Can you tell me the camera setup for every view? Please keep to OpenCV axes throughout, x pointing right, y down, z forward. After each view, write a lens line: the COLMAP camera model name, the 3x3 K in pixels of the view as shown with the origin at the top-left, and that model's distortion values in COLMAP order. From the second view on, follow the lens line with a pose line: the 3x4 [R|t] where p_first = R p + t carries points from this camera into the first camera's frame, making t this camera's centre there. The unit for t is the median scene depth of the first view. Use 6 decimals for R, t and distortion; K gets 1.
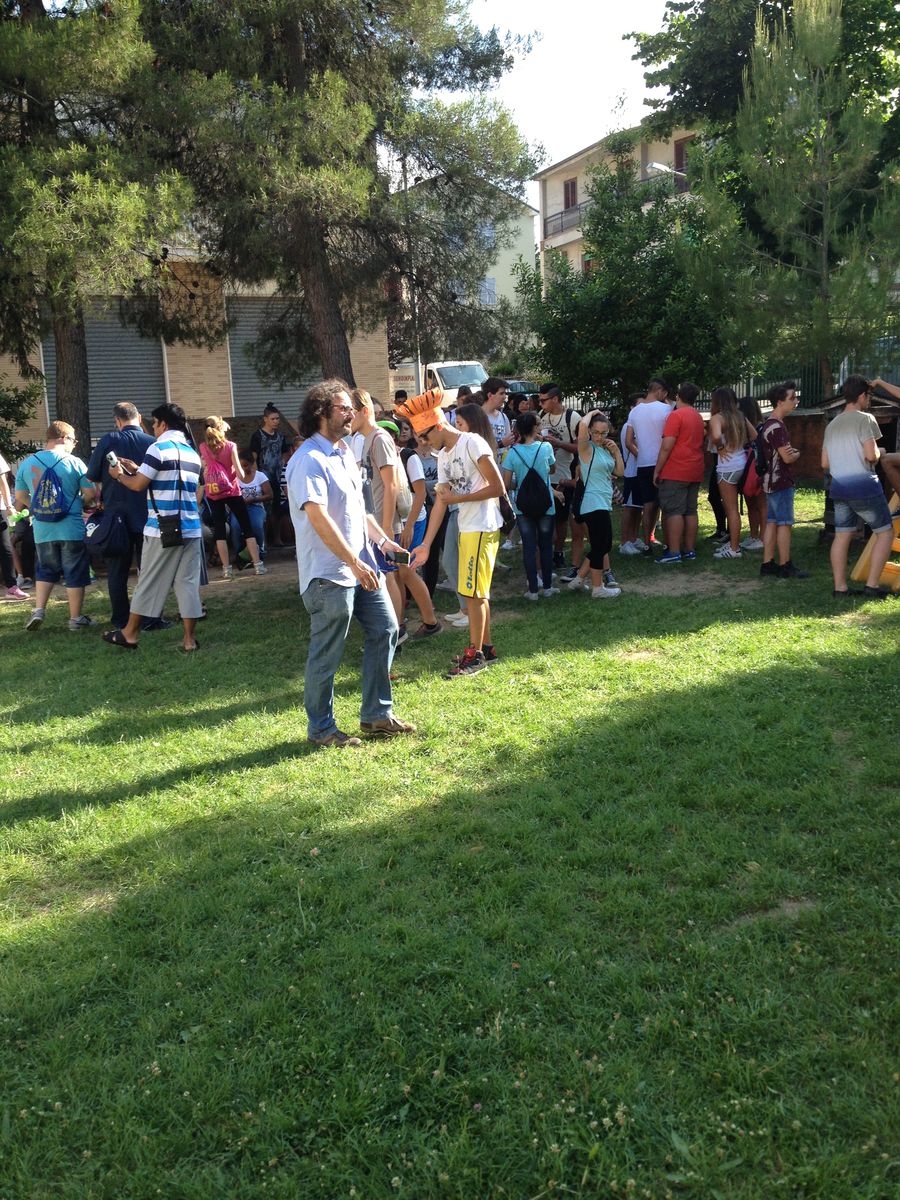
lens RADIAL K [[1174.9, 0, 450.0], [0, 1174.9, 600.0], [0, 0, 1]] dist [0.139158, -0.186259]
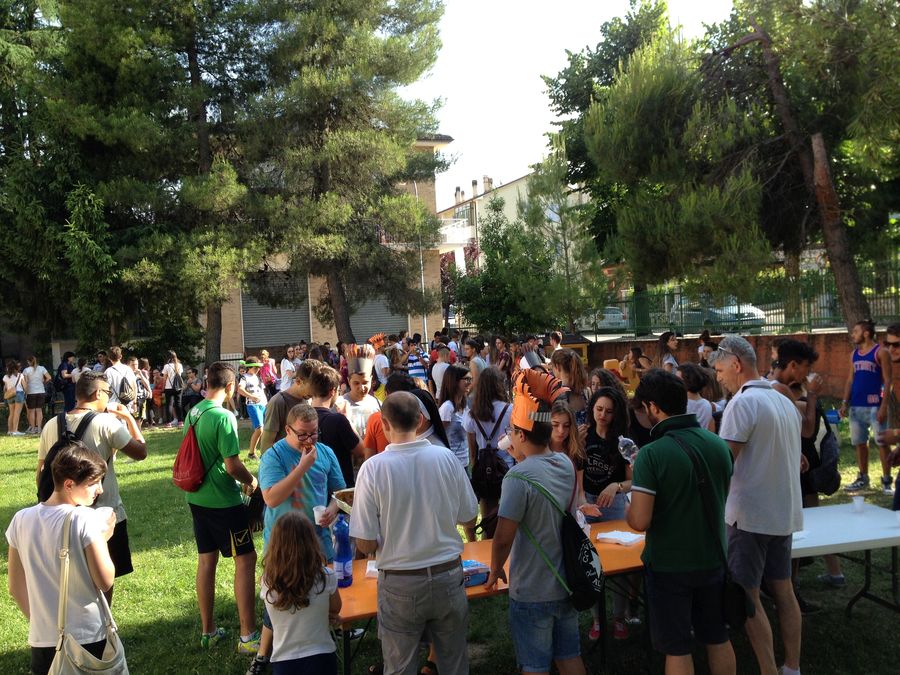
lens RADIAL K [[881.2, 0, 450.0], [0, 881.2, 337.5], [0, 0, 1]] dist [0.139158, -0.186259]
pose [[0.988337, -0.003027, -0.152251, 0.384951], [-0.017915, 0.990548, -0.135990, 0.040208], [0.151224, 0.137132, 0.978941, -0.543227]]
